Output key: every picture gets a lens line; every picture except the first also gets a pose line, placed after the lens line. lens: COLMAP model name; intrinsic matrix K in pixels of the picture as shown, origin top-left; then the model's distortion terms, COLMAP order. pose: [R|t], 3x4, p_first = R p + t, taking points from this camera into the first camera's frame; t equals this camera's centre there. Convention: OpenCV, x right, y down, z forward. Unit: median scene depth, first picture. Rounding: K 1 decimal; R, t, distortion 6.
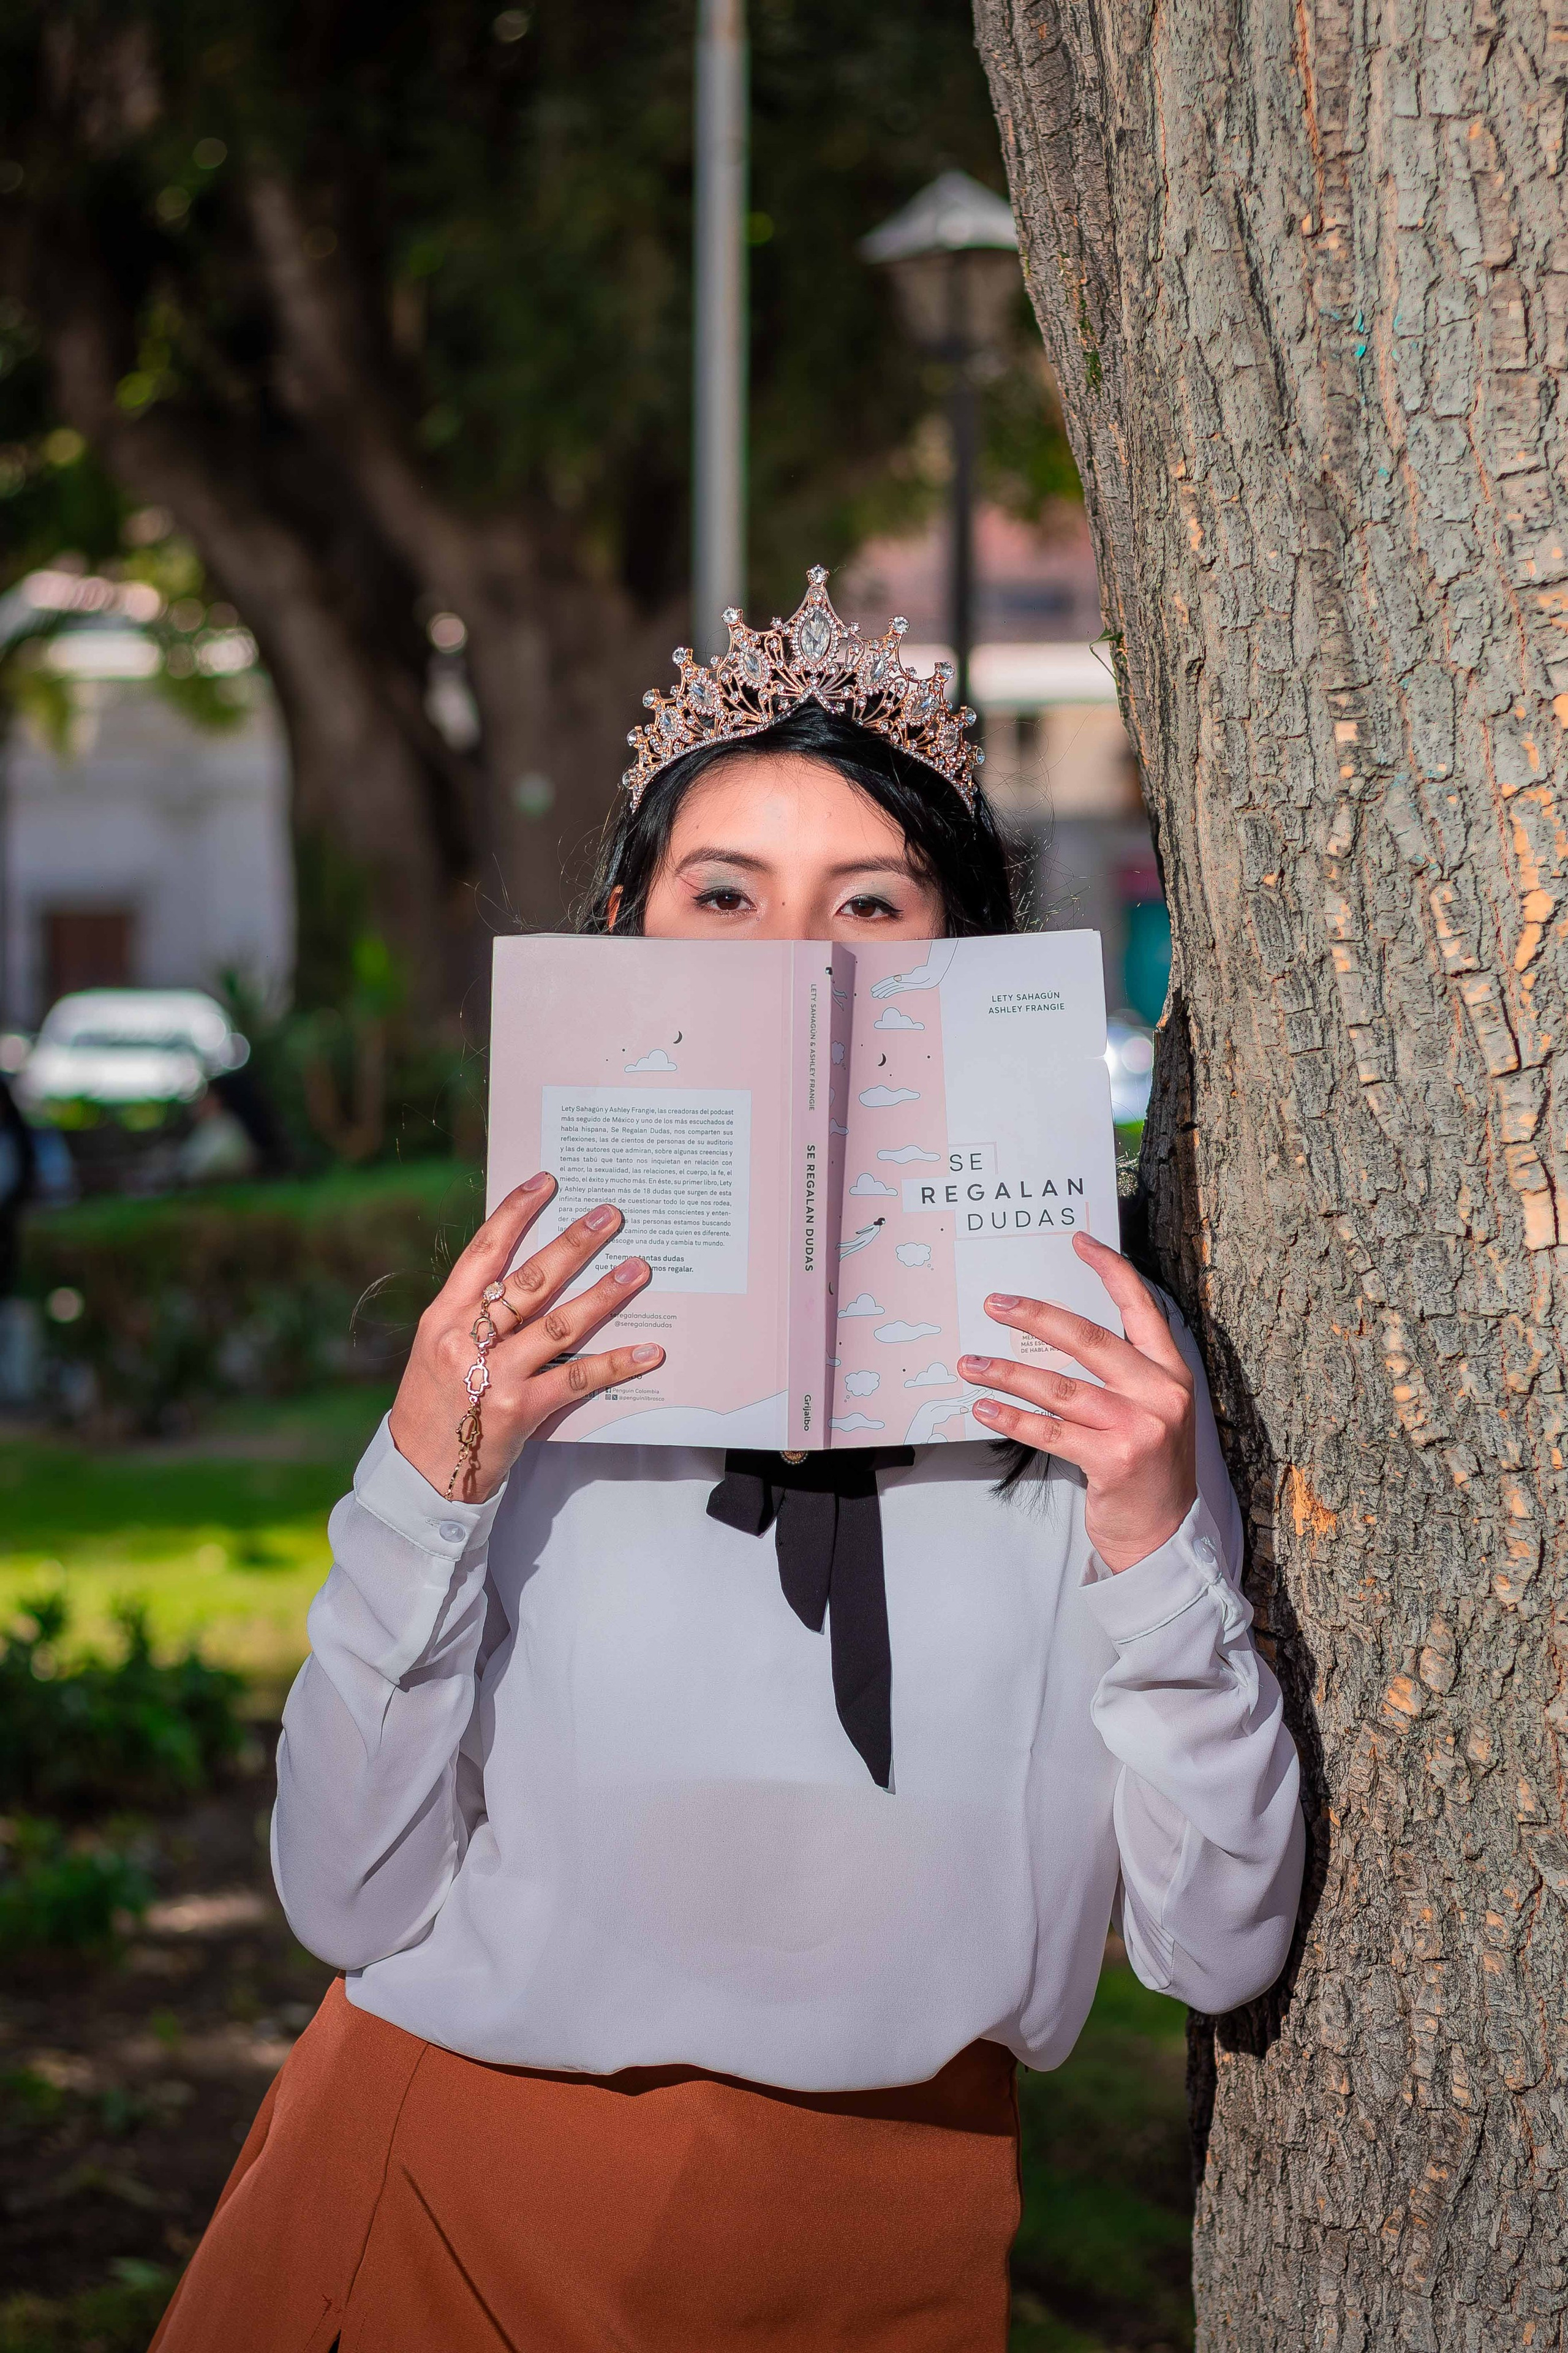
lens RADIAL K [[5529.4, 0, 785.5], [0, 5529.4, 1095.6], [0, 0, 1]] dist [-0.036883, 0.375886]
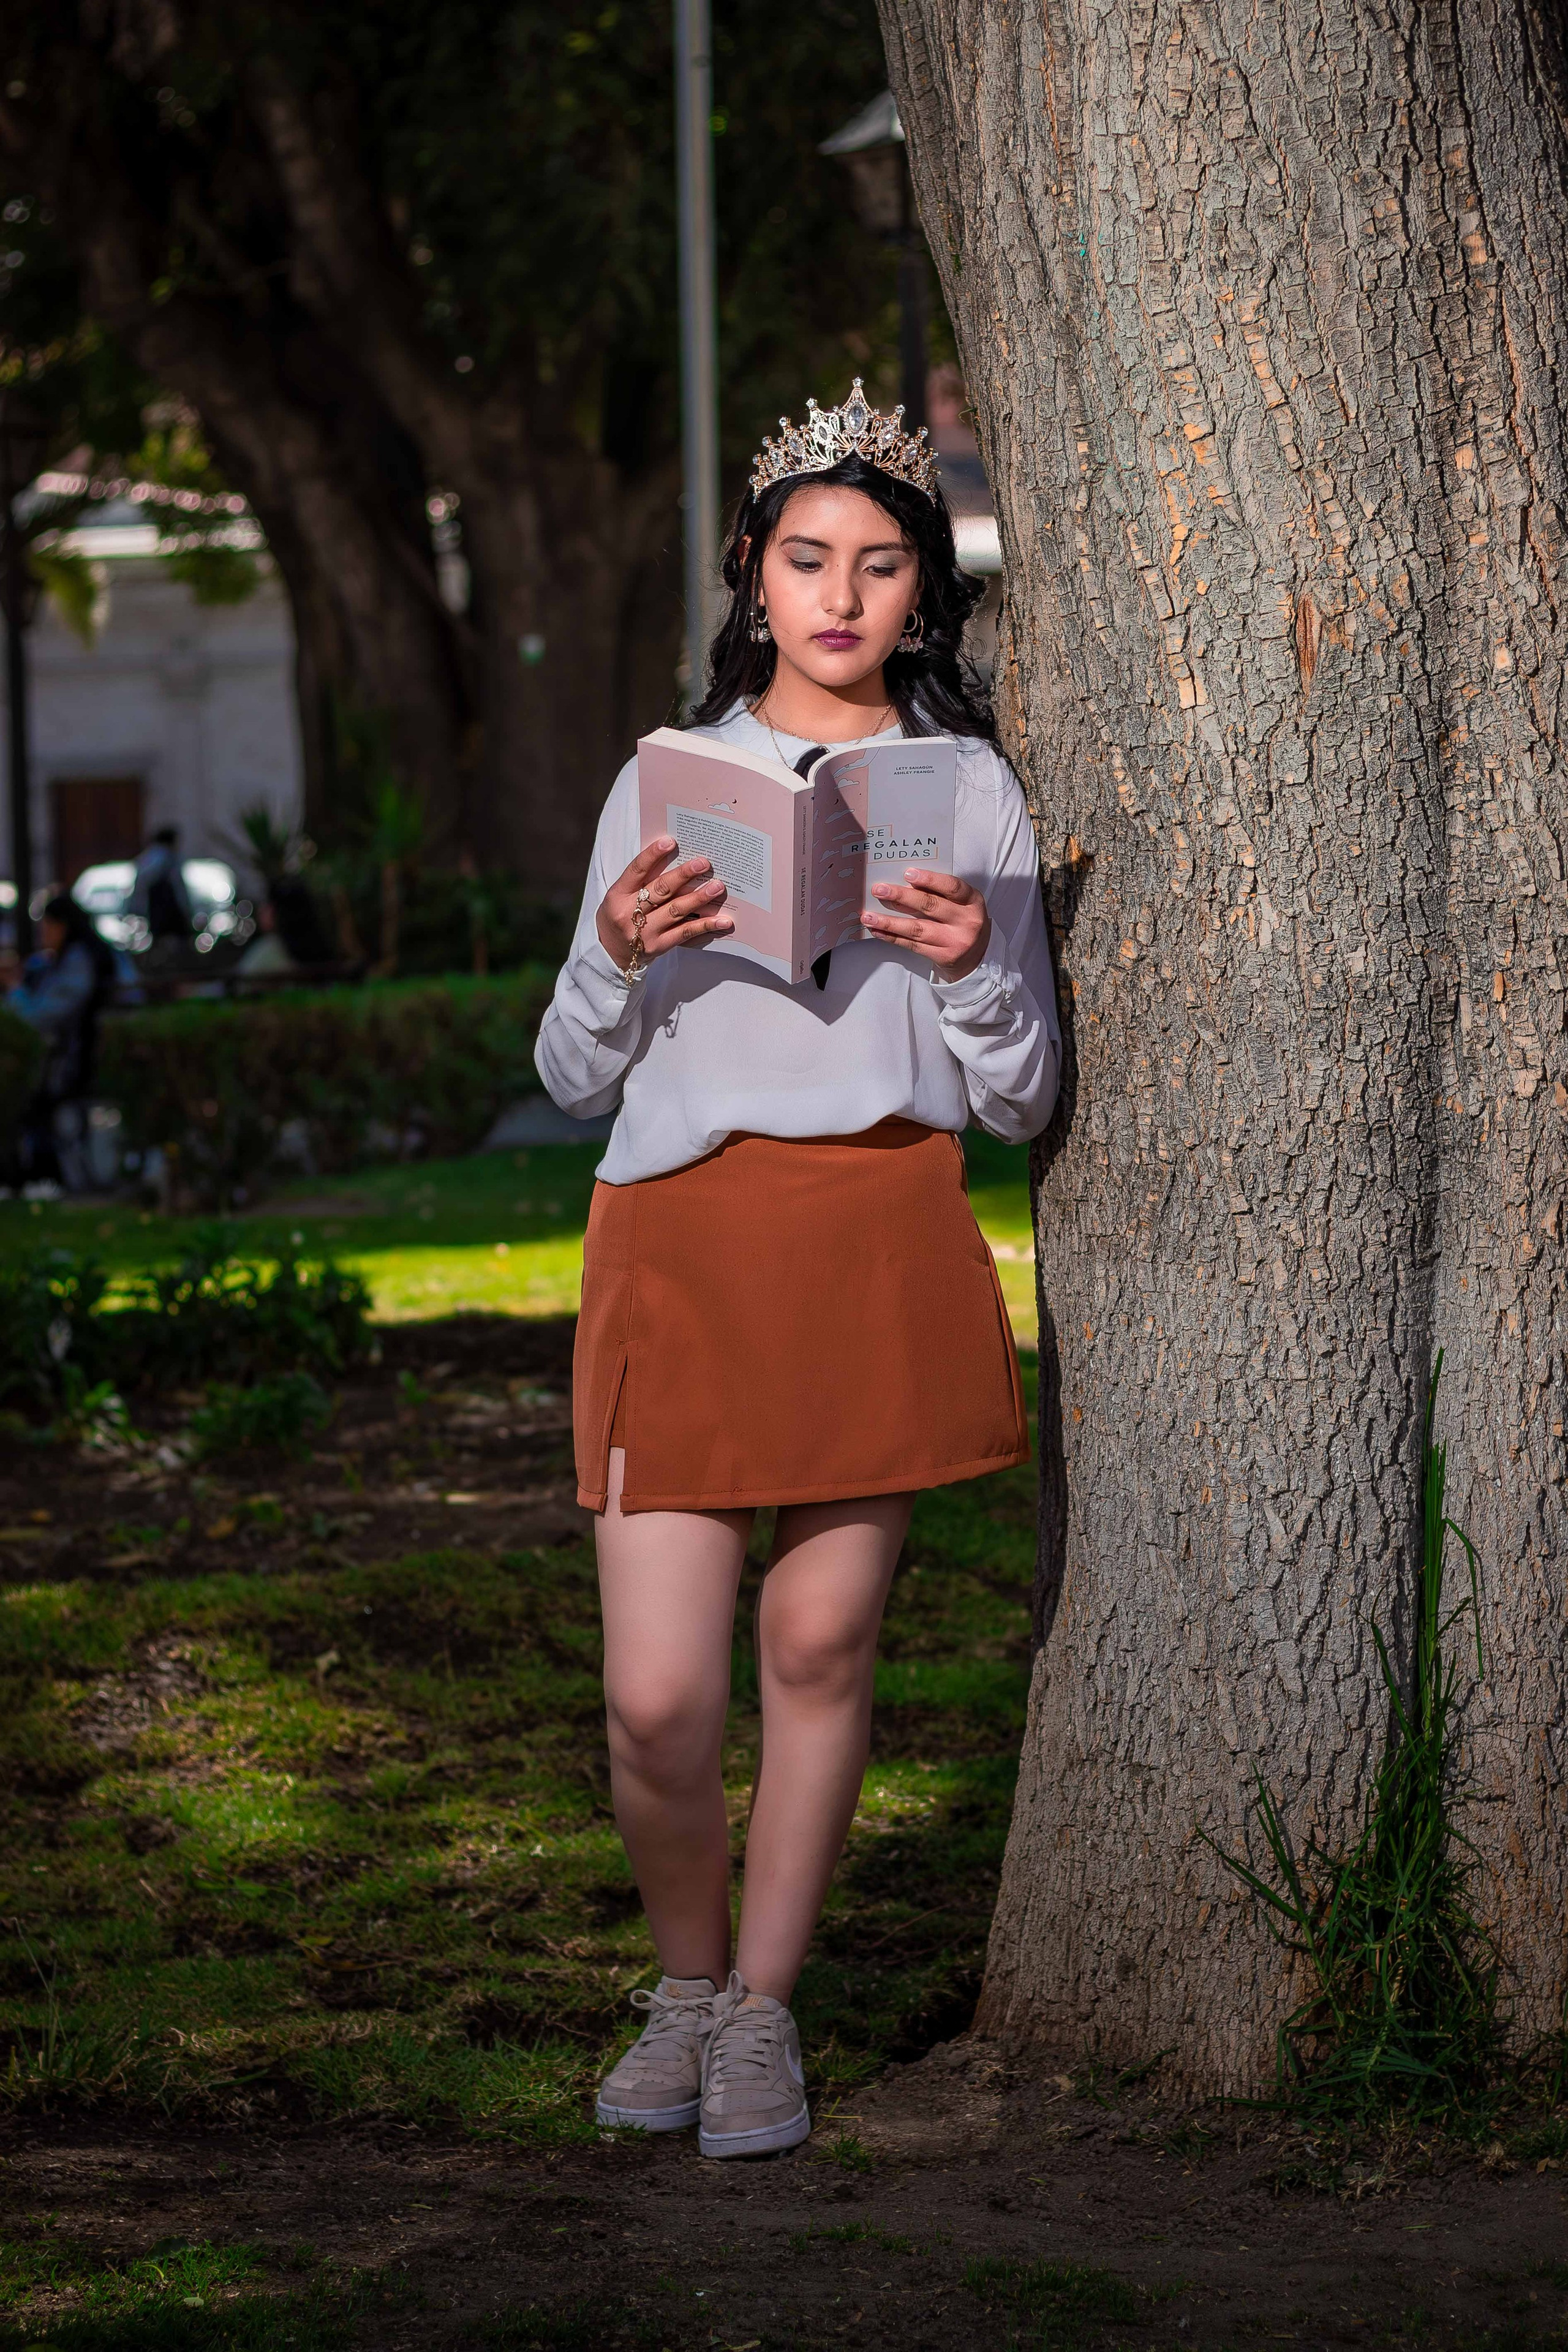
lens RADIAL K [[5527.5, 0, 785.5], [0, 5527.5, 1095.2], [0, 0, 1]] dist [-0.036883, 0.375886]
pose [[0.999678, -0.025075, 0.003901, -0.017268], [0.024986, 0.999457, 0.021499, 0.117616], [-0.004438, -0.021395, 0.999761, -0.952003]]
